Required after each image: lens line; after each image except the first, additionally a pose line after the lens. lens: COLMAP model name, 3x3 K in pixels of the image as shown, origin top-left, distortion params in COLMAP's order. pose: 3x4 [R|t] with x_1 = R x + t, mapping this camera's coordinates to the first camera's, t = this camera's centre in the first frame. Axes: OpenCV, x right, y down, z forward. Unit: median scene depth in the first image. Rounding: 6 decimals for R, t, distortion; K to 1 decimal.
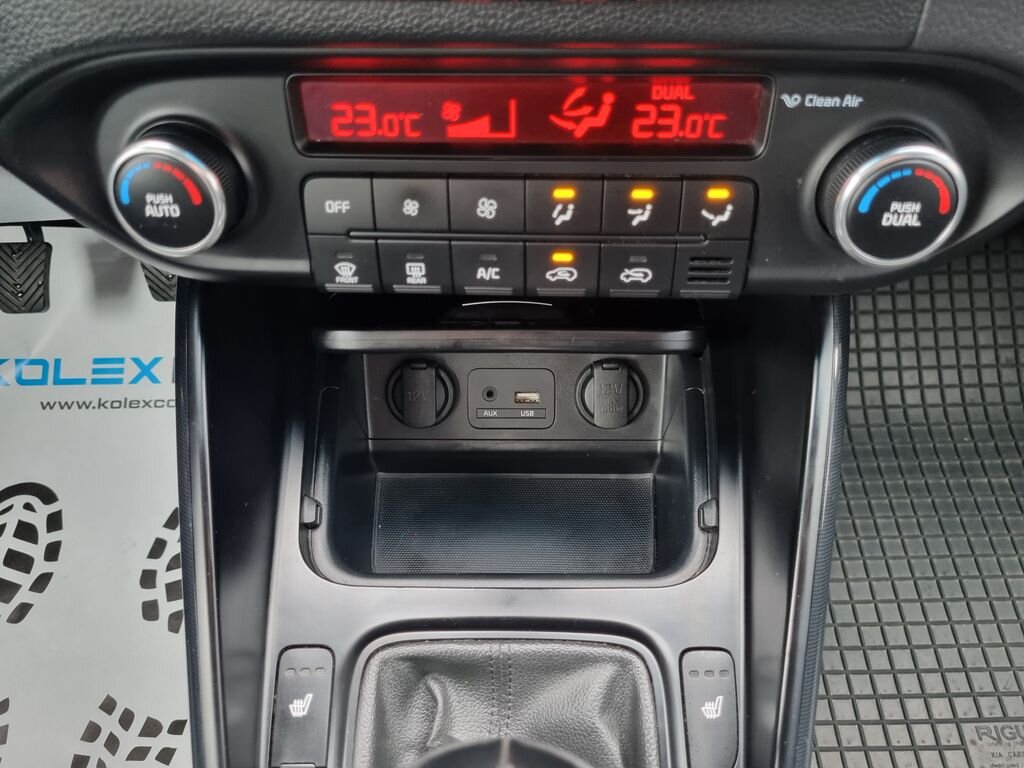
lens RADIAL K [[770.3, 0, 512.8], [0, 770.3, 387.8], [0, 0, 1]] dist [0.063409, -0.066140]
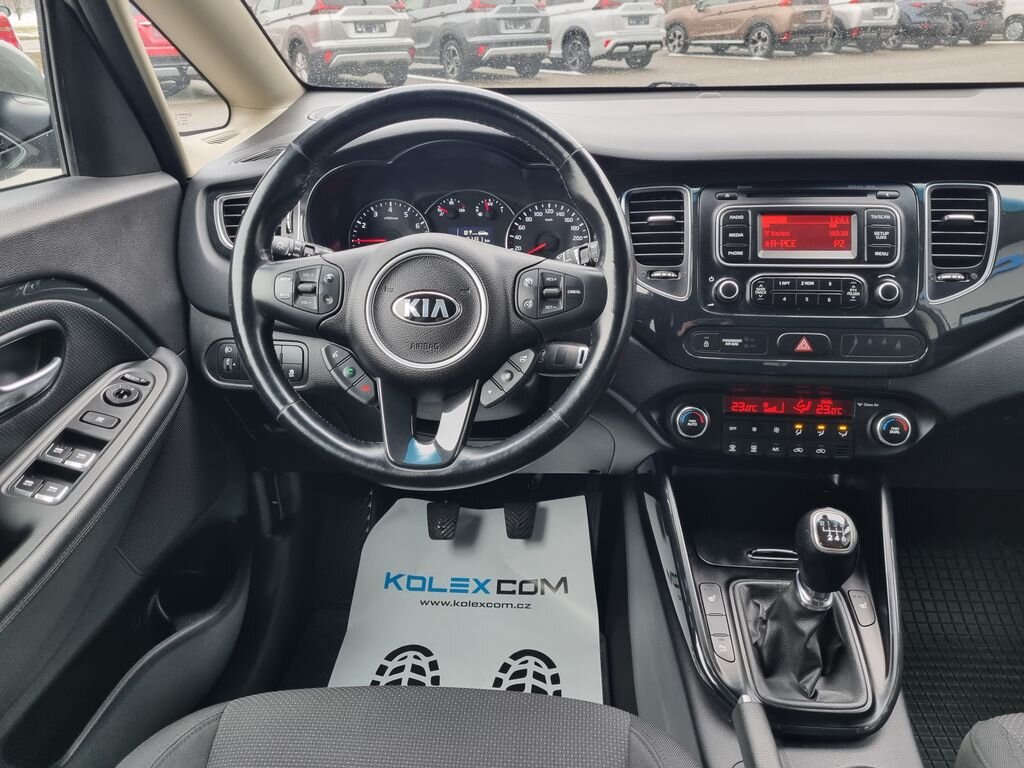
lens RADIAL K [[770.3, 0, 512.8], [0, 770.3, 387.8], [0, 0, 1]] dist [0.063409, -0.066140]
pose [[0.997268, 0.037237, -0.063791, -0.992565], [-0.064244, 0.863446, -0.500333, 1.423045], [0.036450, 0.503064, 0.863480, -2.166227]]
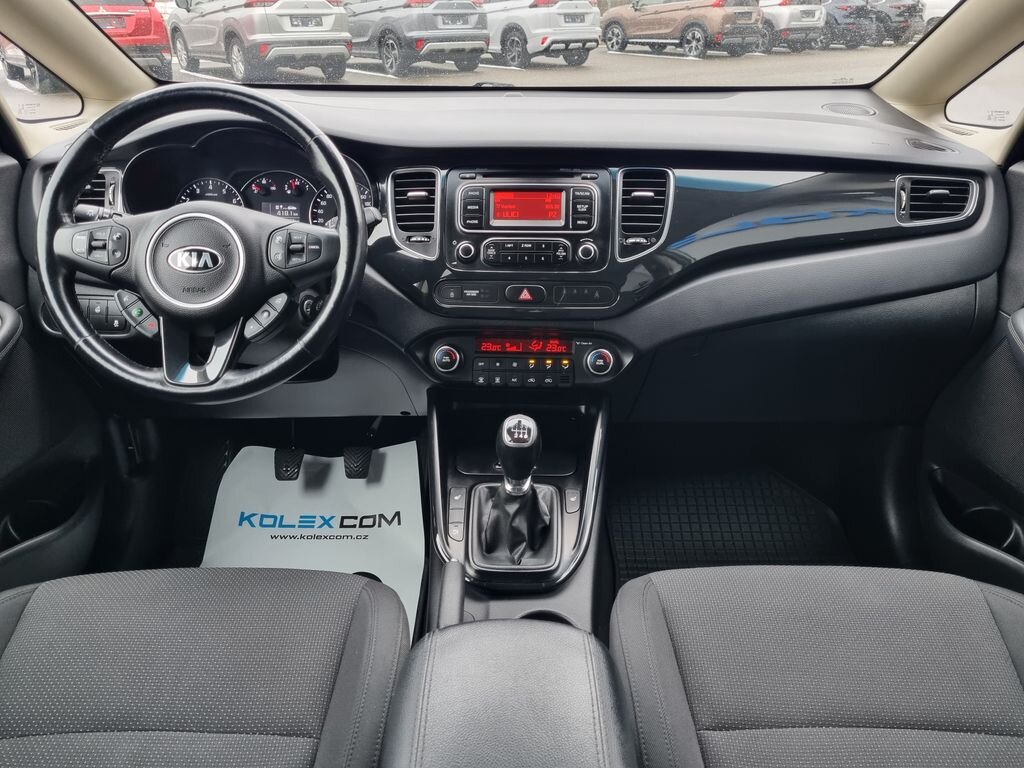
lens RADIAL K [[766.3, 0, 512.0], [0, 766.3, 384.0], [0, 0, 1]] dist [0.049169, -0.040784]
pose [[0.999668, 0.025484, -0.003879, -0.027700], [-0.024009, 0.865681, -0.500020, 2.012236], [-0.009384, 0.499947, 0.866005, -2.691912]]
